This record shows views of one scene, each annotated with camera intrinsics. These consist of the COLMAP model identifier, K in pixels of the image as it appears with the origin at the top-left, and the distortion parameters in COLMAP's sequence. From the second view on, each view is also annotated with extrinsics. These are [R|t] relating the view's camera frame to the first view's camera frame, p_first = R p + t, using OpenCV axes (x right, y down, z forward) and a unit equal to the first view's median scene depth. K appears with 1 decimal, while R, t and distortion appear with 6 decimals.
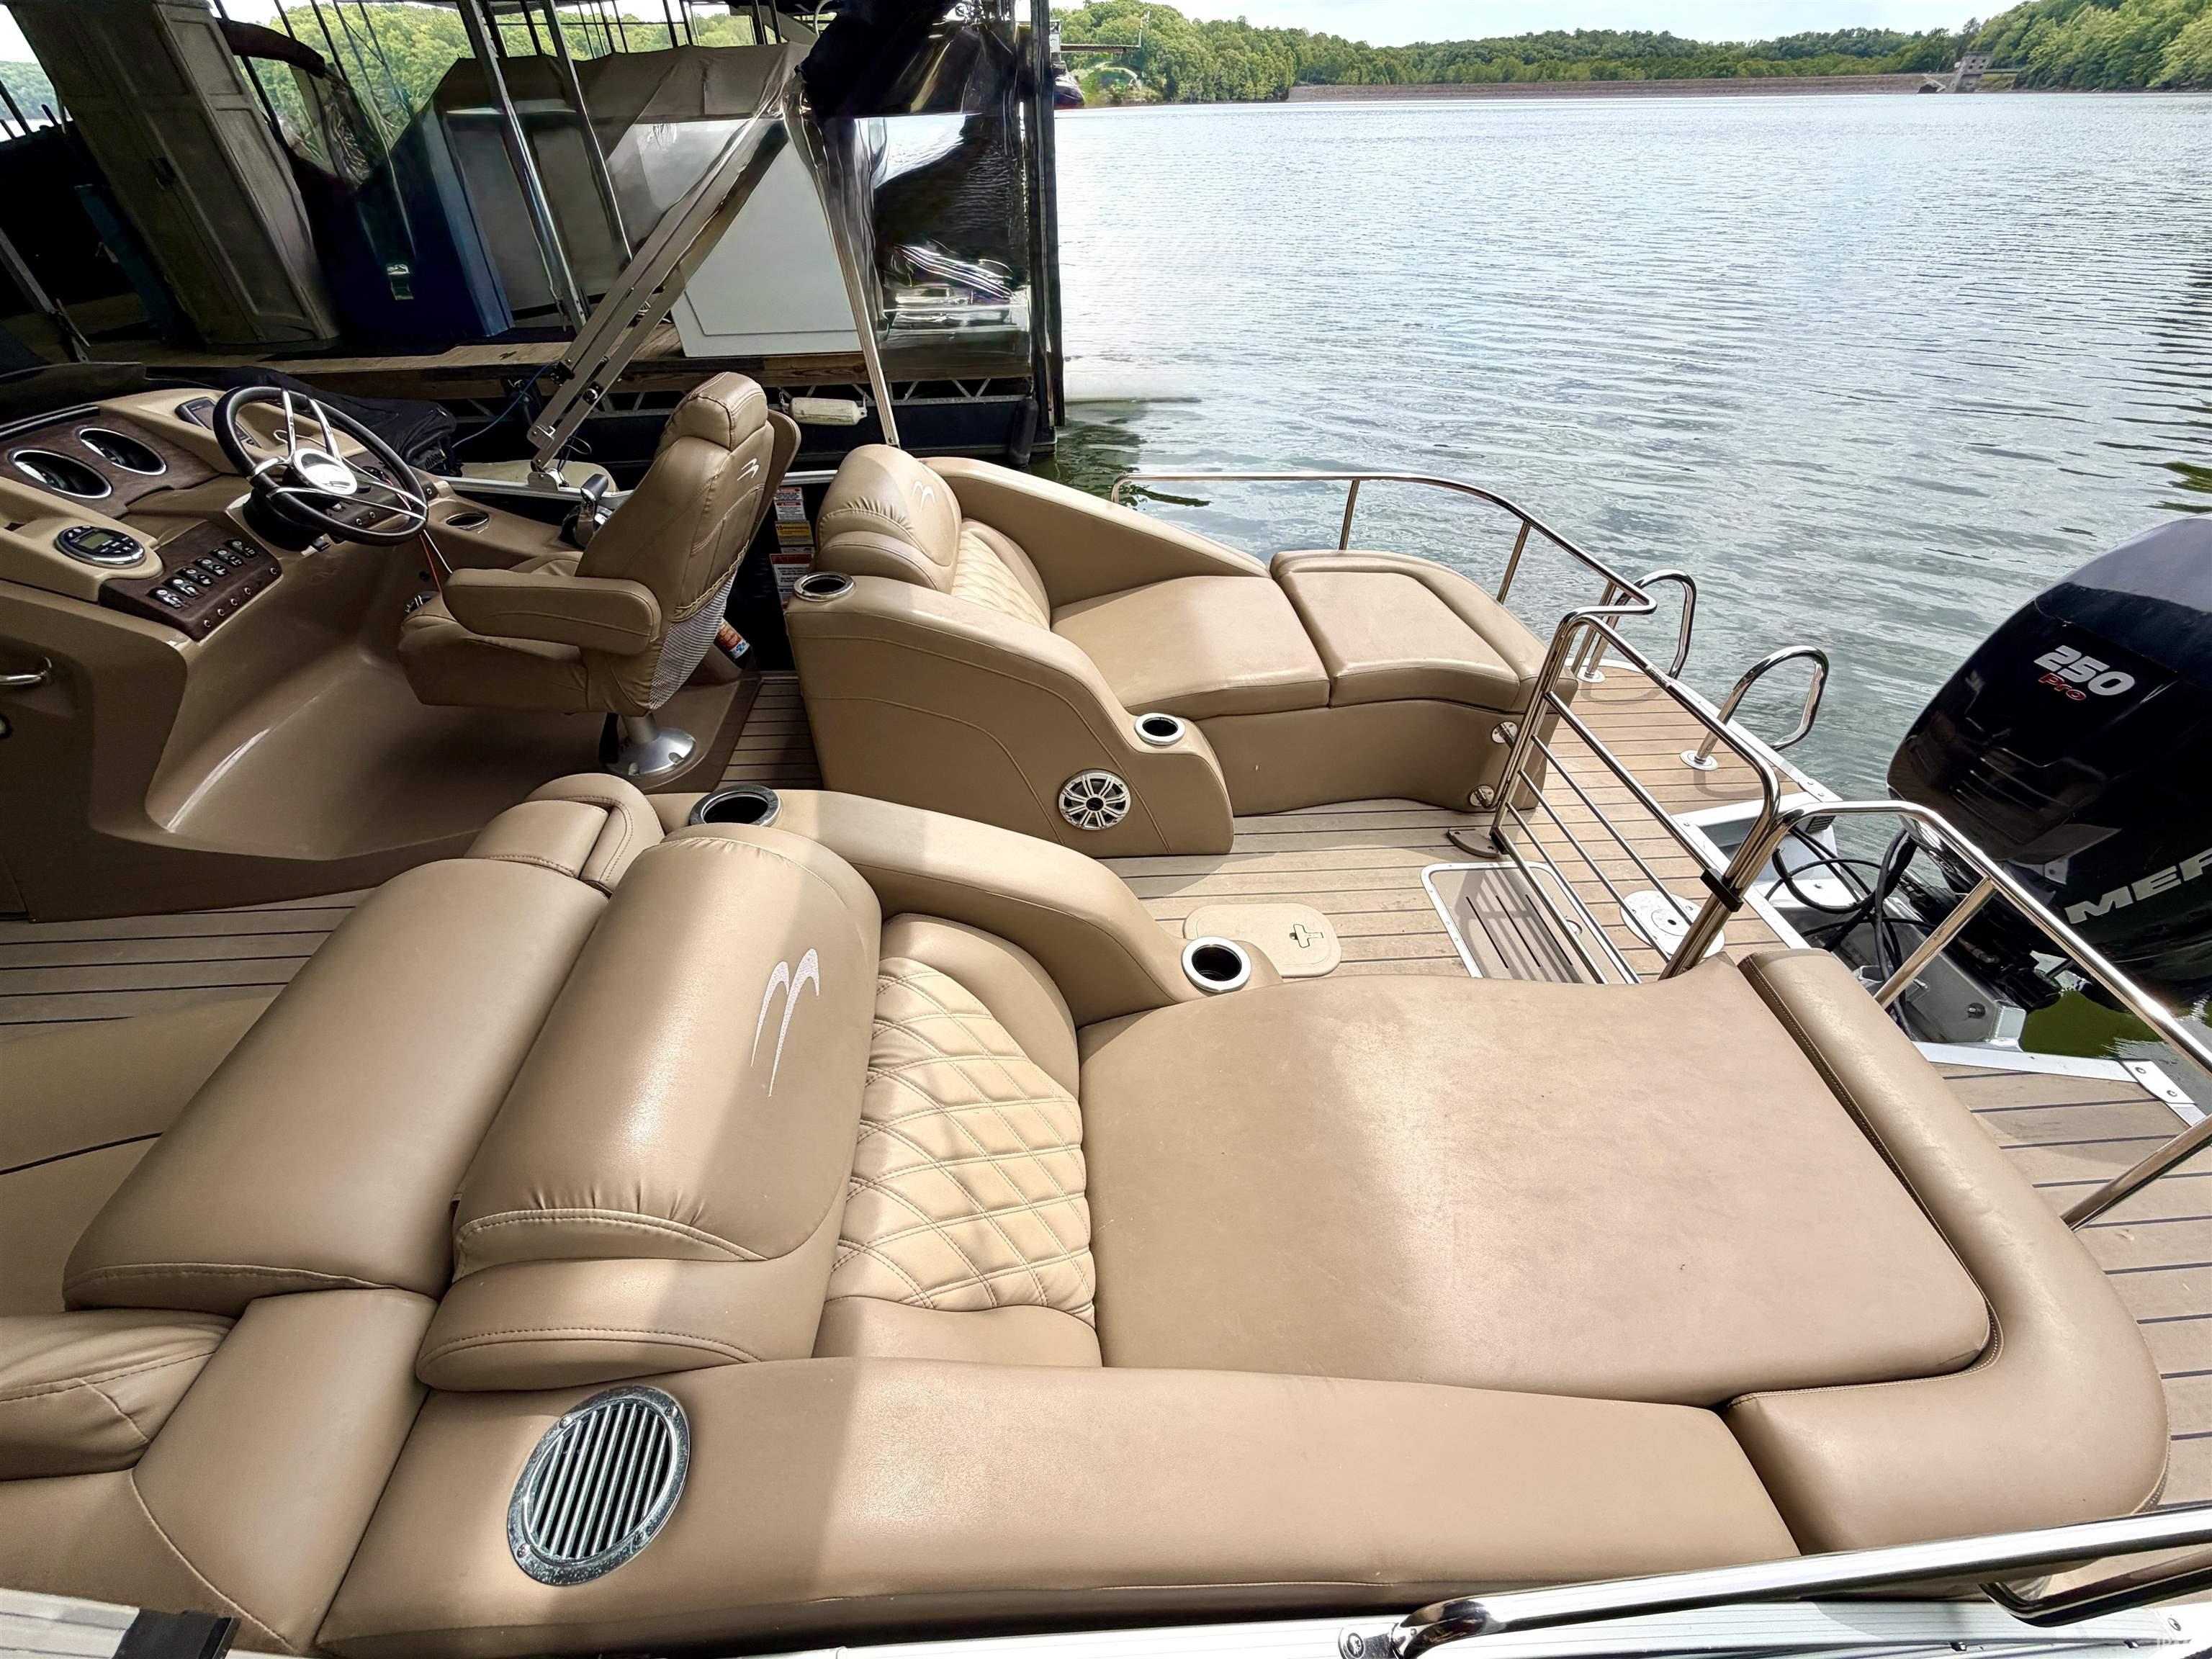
lens RADIAL K [[873.3, 0, 1104.9], [0, 873.3, 821.5], [0, 0, 1]] dist [0.002686, -0.000469]
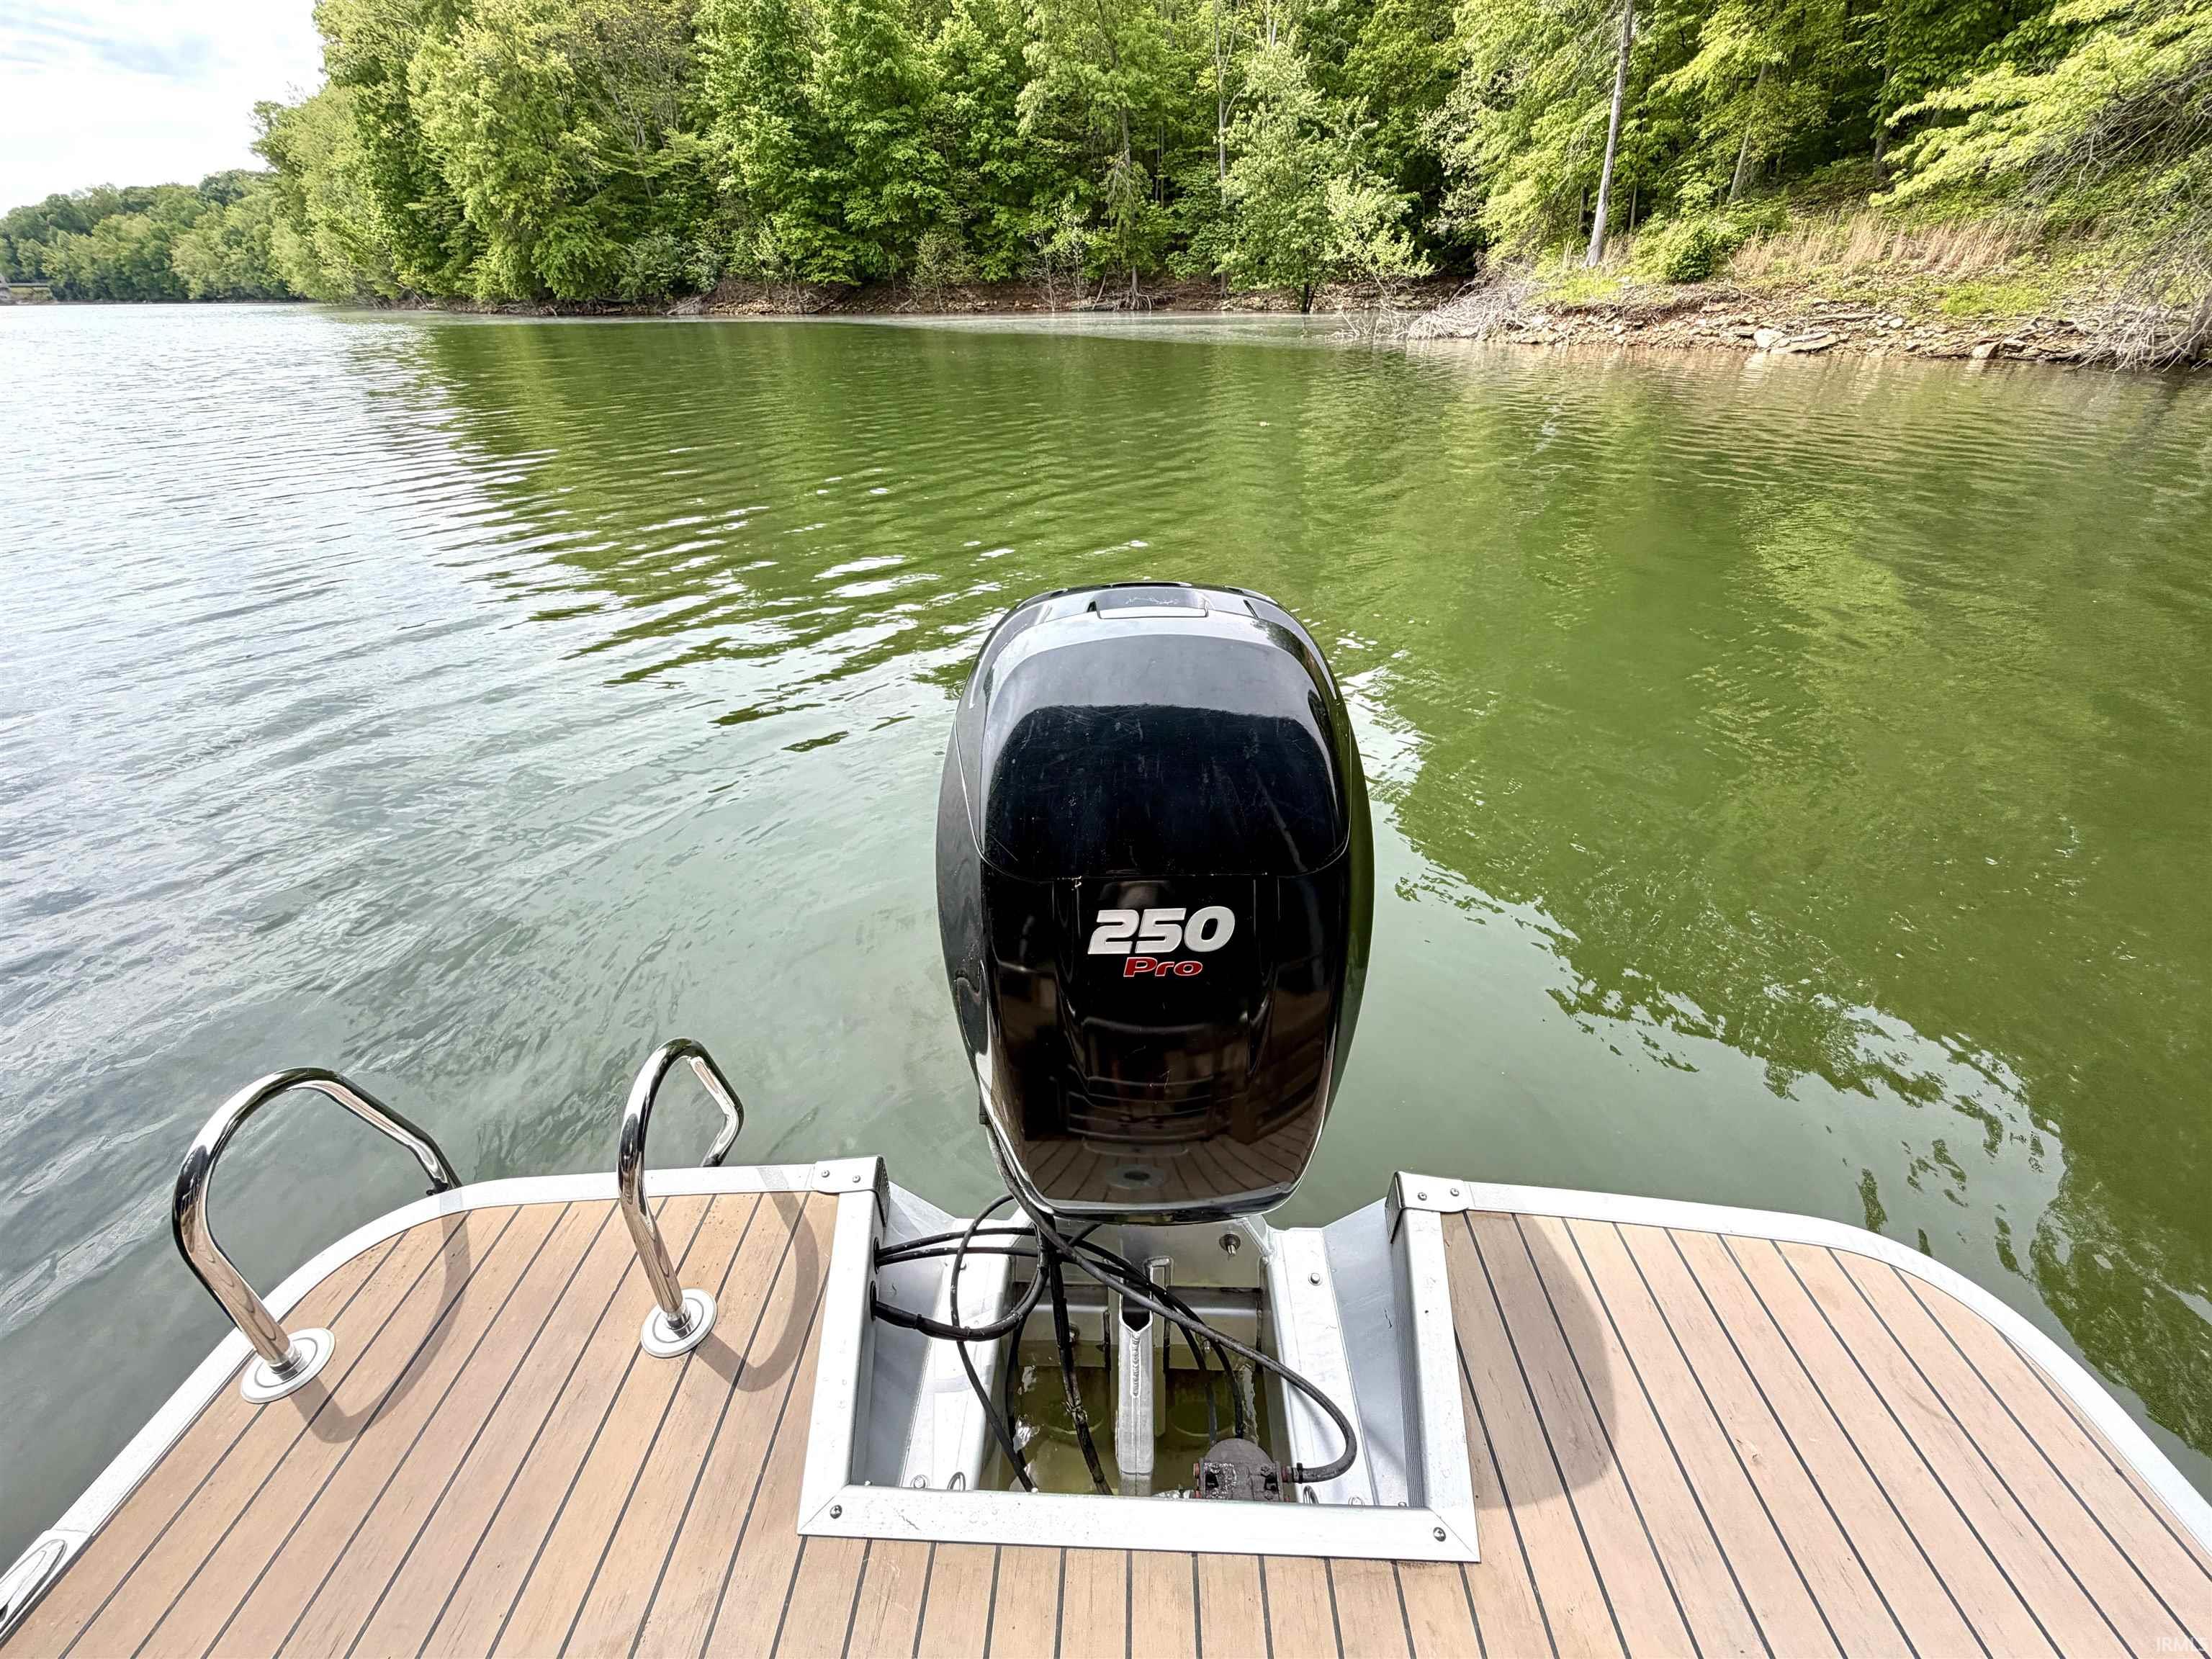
lens RADIAL K [[873.3, 0, 1104.9], [0, 873.3, 821.5], [0, 0, 1]] dist [0.002686, -0.000469]
pose [[0.100181, -0.508996, 0.854919, 0.421106], [0.639281, 0.691344, 0.336695, -0.264840], [-0.762419, 0.512803, 0.394651, 0.480269]]
